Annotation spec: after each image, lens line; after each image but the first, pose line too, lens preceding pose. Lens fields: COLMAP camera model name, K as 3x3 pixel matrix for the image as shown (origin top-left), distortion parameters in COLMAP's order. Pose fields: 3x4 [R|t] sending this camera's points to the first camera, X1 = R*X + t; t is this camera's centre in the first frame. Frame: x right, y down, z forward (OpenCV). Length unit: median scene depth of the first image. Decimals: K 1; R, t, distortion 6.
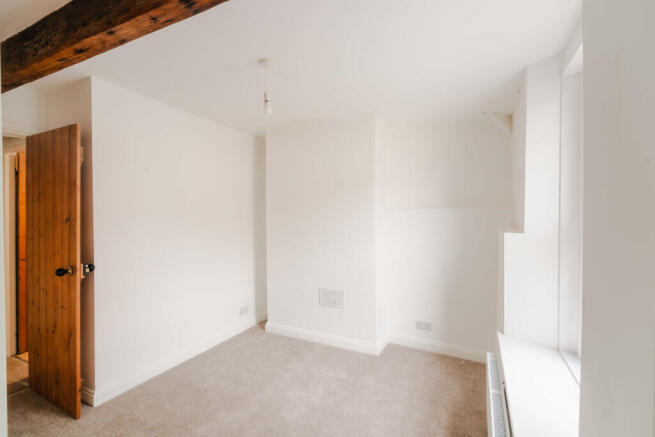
lens RADIAL K [[304.4, 0, 328.9], [0, 304.4, 214.8], [0, 0, 1]] dist [0.000668, 0.000021]
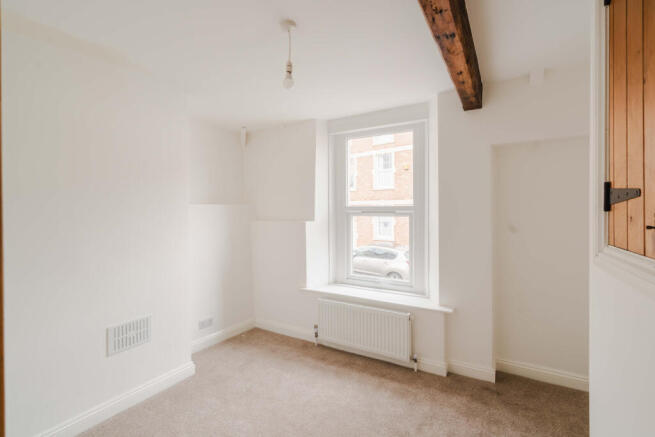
lens RADIAL K [[304.4, 0, 333.6], [0, 304.4, 209.4], [0, 0, 1]] dist [0.000668, 0.000021]
pose [[0.065973, 0.006375, 0.997801, -0.647211], [0.011680, 0.999906, -0.007161, 0.007987], [-0.997753, 0.012127, 0.065893, 0.521423]]
